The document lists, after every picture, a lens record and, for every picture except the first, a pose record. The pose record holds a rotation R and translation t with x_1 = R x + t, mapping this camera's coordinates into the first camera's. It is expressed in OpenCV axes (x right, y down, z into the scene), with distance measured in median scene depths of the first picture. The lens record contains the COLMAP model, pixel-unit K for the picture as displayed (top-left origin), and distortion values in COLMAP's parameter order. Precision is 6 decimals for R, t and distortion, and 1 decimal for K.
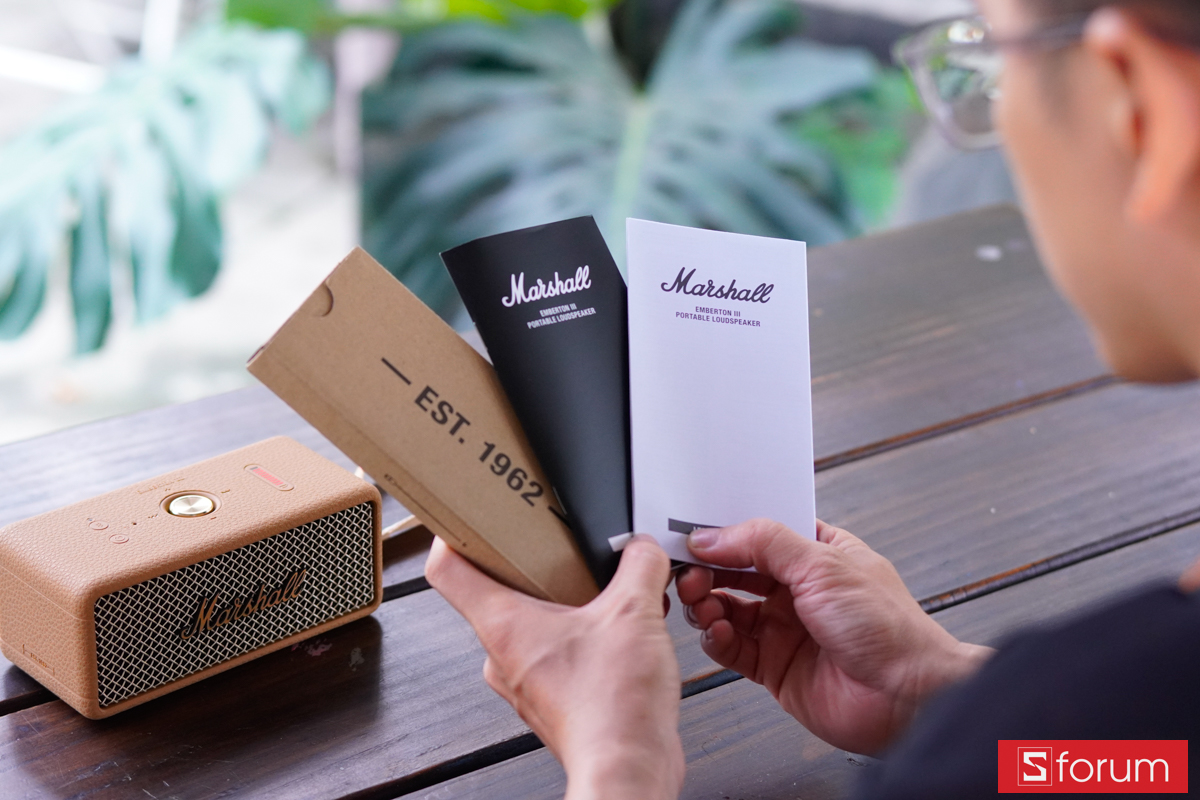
lens RADIAL K [[2656.8, 0, 598.9], [0, 2656.8, 404.1], [0, 0, 1]] dist [0.160148, 0.000000]
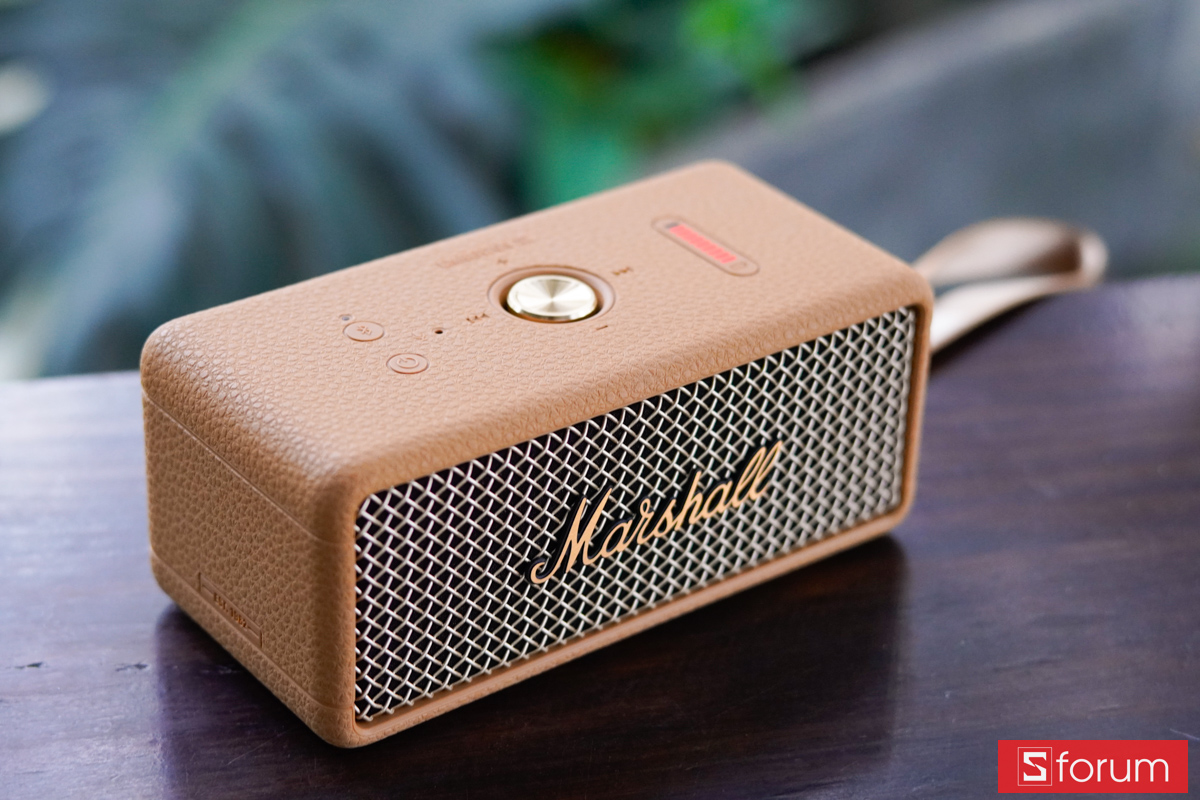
lens RADIAL K [[2656.8, 0, 600.9], [0, 2656.8, 396.5], [0, 0, 1]] dist [0.160148, 0.000000]
pose [[0.996982, 0.049704, -0.059628, -0.116478], [-0.044476, 0.995300, 0.086021, 0.014609], [0.063624, -0.083109, 0.994507, 0.533882]]
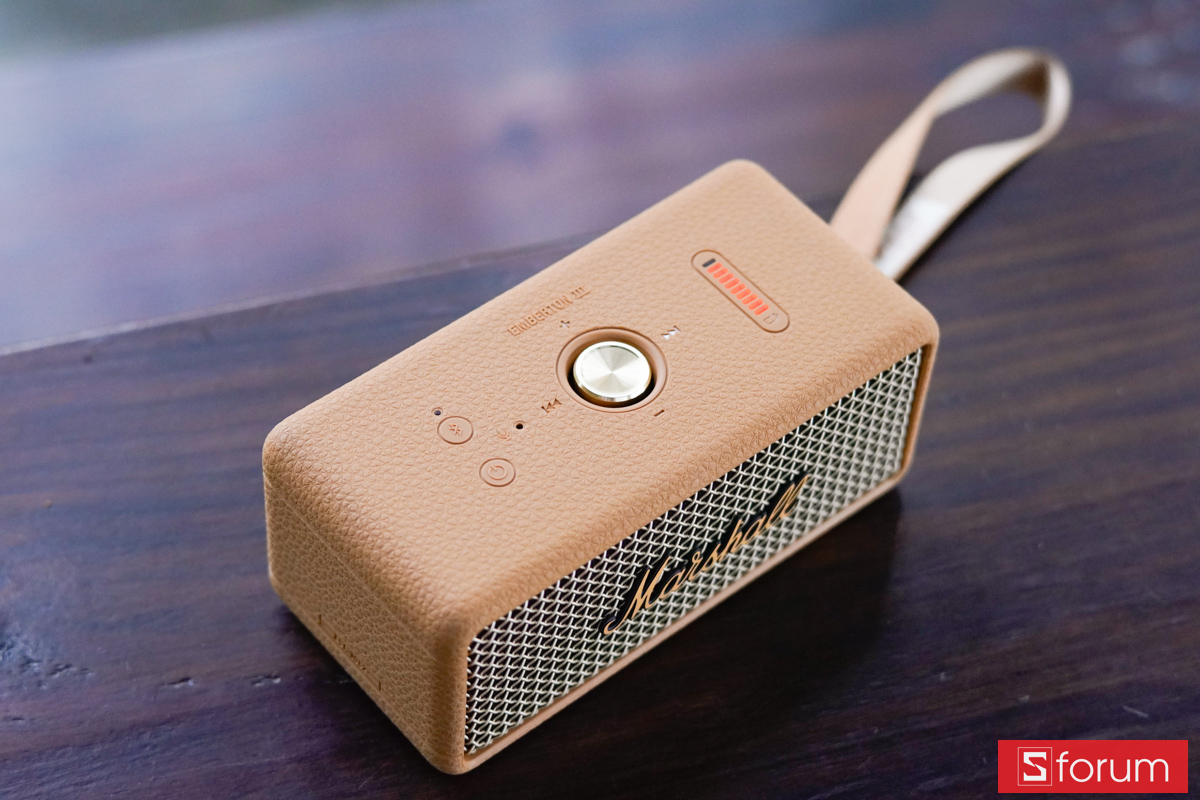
lens RADIAL K [[2656.8, 0, 603.9], [0, 2656.8, 397.2], [0, 0, 1]] dist [0.160148, 0.000000]
pose [[0.999030, 0.043897, 0.003614, -0.158498], [-0.041227, 0.903076, 0.427498, -0.192958], [0.015502, -0.427232, 0.904009, 0.511644]]
